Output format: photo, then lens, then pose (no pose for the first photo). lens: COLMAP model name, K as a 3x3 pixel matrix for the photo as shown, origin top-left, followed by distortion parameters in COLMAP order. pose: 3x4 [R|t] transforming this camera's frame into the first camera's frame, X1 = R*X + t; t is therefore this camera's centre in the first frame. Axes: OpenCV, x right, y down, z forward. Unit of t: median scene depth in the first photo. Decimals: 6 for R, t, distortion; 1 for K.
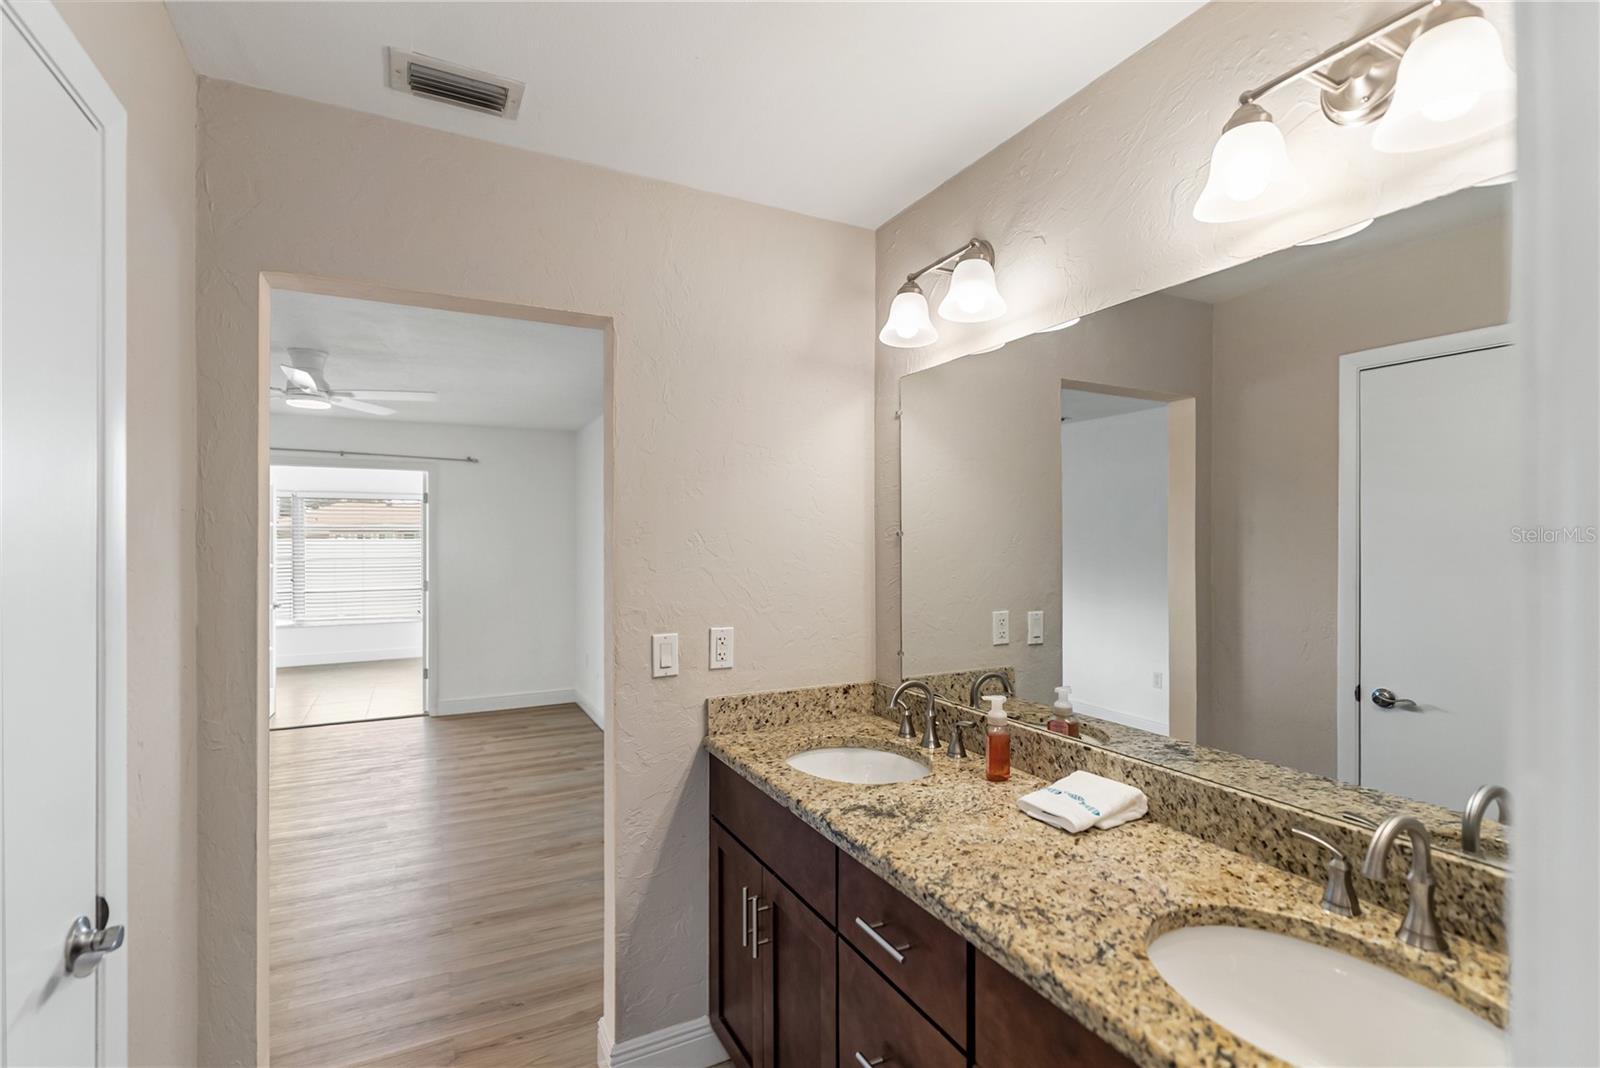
lens RADIAL K [[736.8, 0, 799.4], [0, 736.8, 534.7], [0, 0, 1]] dist [-0.007901, 0.002632]
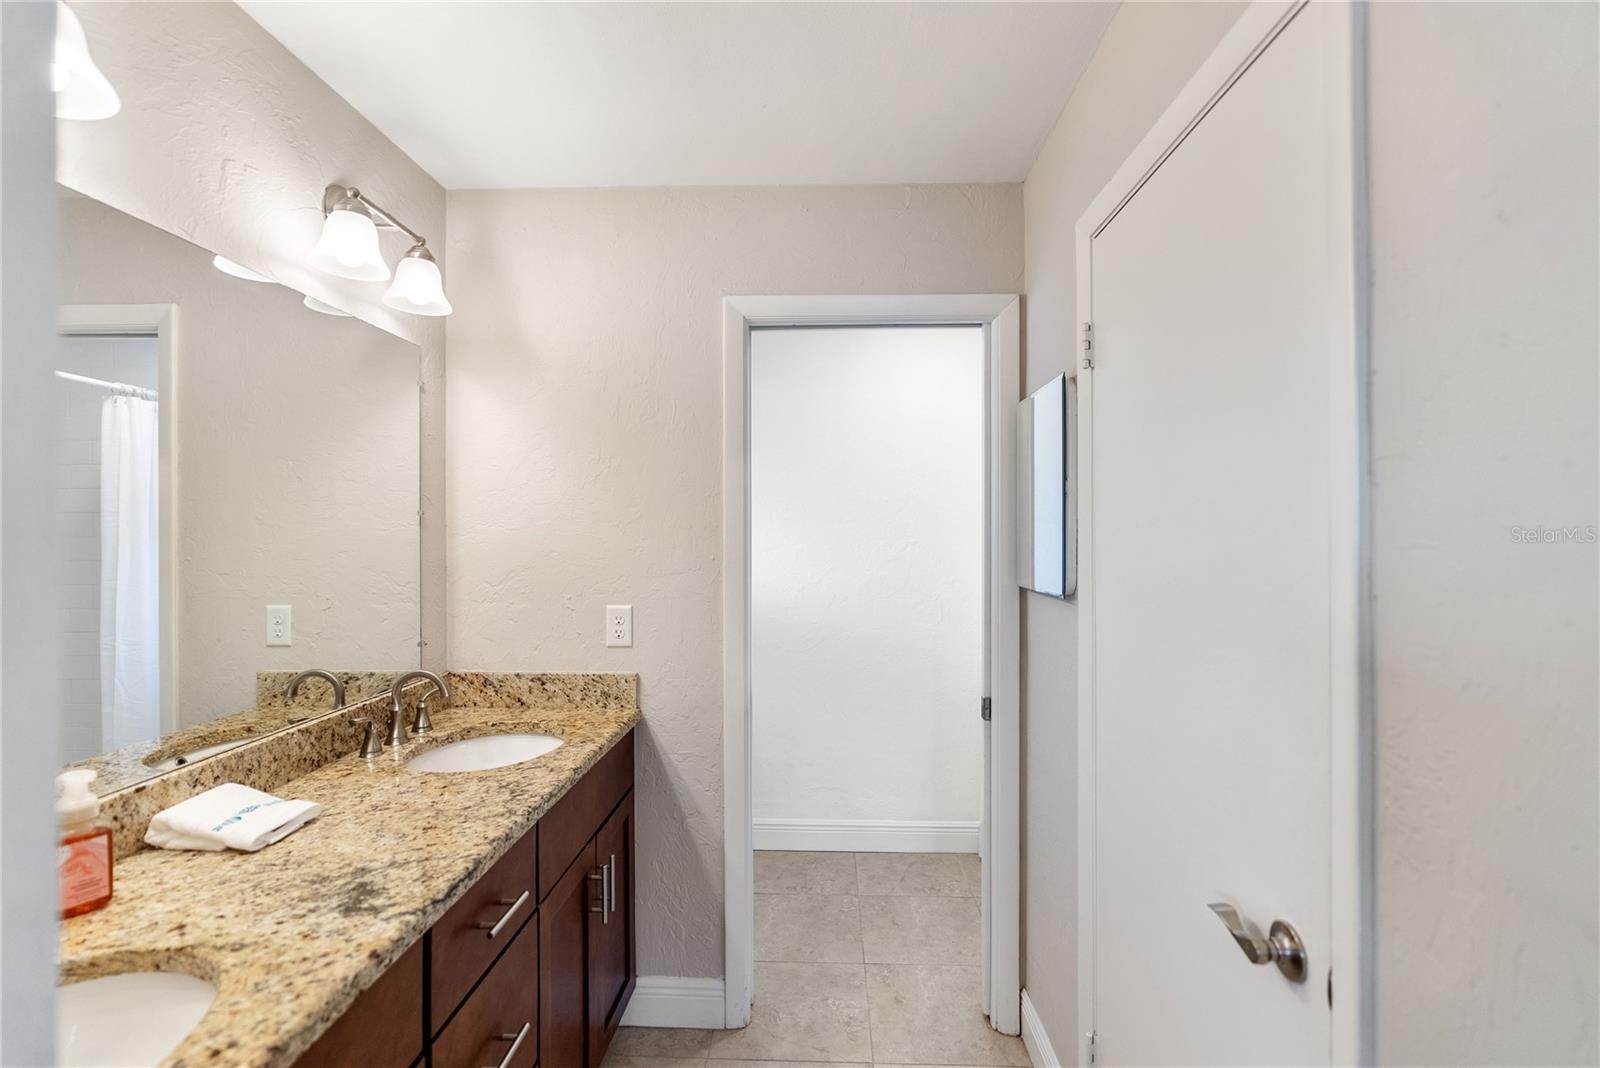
lens RADIAL K [[736.8, 0, 799.7], [0, 736.8, 533.3], [0, 0, 1]] dist [-0.007901, 0.002632]
pose [[-0.867447, 0.003609, 0.497516, -0.683251], [0.002573, 0.999993, -0.002767, 0.036848], [-0.497522, -0.001121, -0.867450, 1.565931]]
